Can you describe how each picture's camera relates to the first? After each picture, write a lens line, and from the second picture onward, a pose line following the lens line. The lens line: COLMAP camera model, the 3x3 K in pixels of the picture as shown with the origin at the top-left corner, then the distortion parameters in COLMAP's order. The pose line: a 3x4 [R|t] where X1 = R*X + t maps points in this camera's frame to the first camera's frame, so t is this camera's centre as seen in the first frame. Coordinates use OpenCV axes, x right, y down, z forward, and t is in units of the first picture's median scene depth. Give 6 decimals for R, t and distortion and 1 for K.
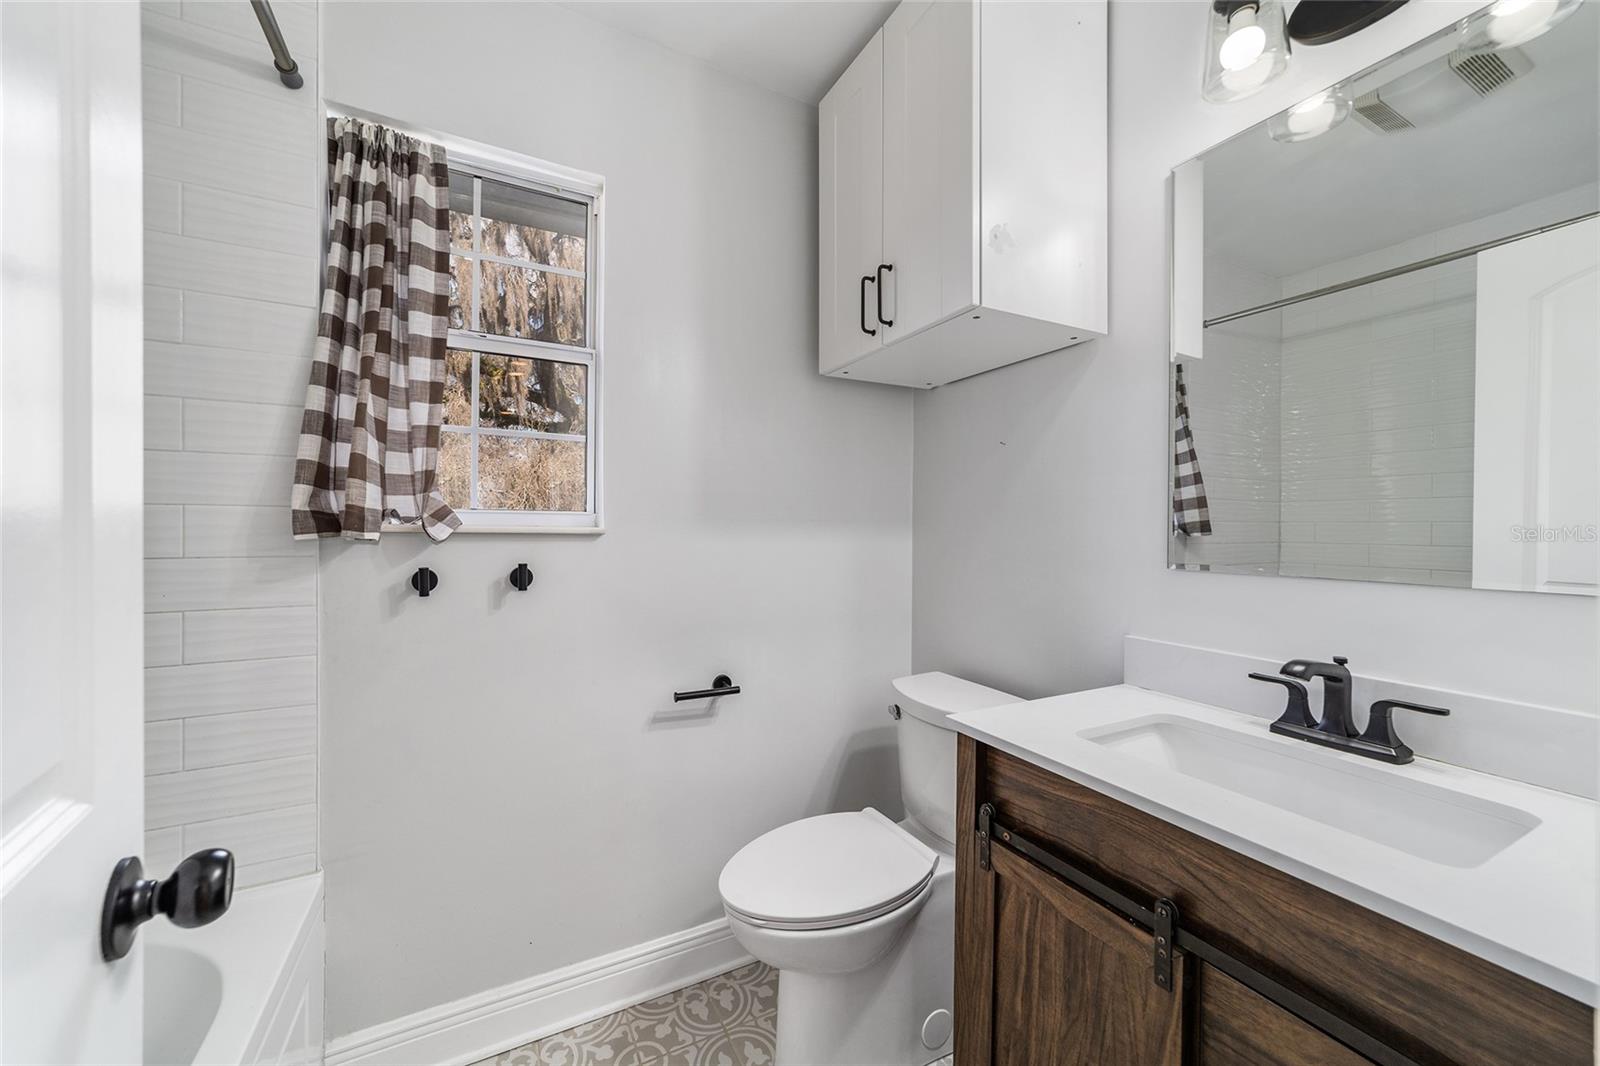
lens RADIAL K [[609.4, 0, 806.2], [0, 609.4, 532.8], [0, 0, 1]] dist [-0.006249, 0.000607]
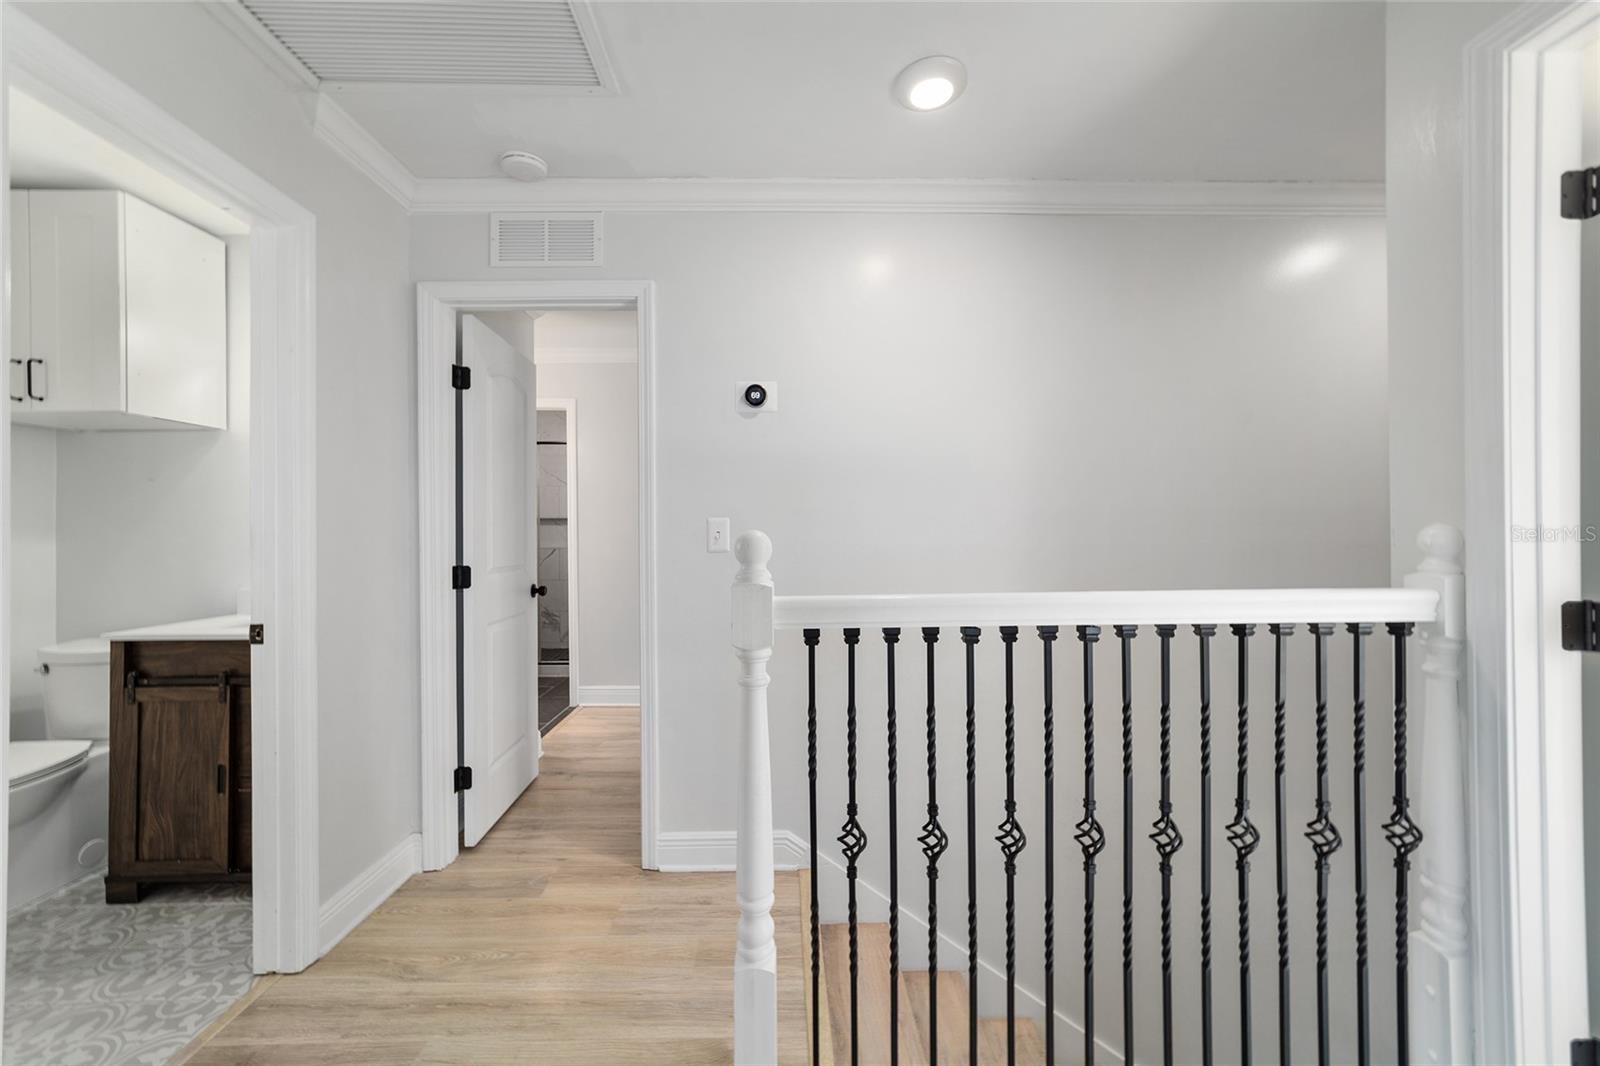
lens RADIAL K [[609.4, 0, 807.1], [0, 609.4, 539.8], [0, 0, 1]] dist [-0.006249, 0.000607]
pose [[0.447067, -0.002976, 0.894496, -0.506717], [0.014370, 0.999889, -0.003856, 0.049109], [-0.894385, 0.014577, 0.447060, -1.945946]]
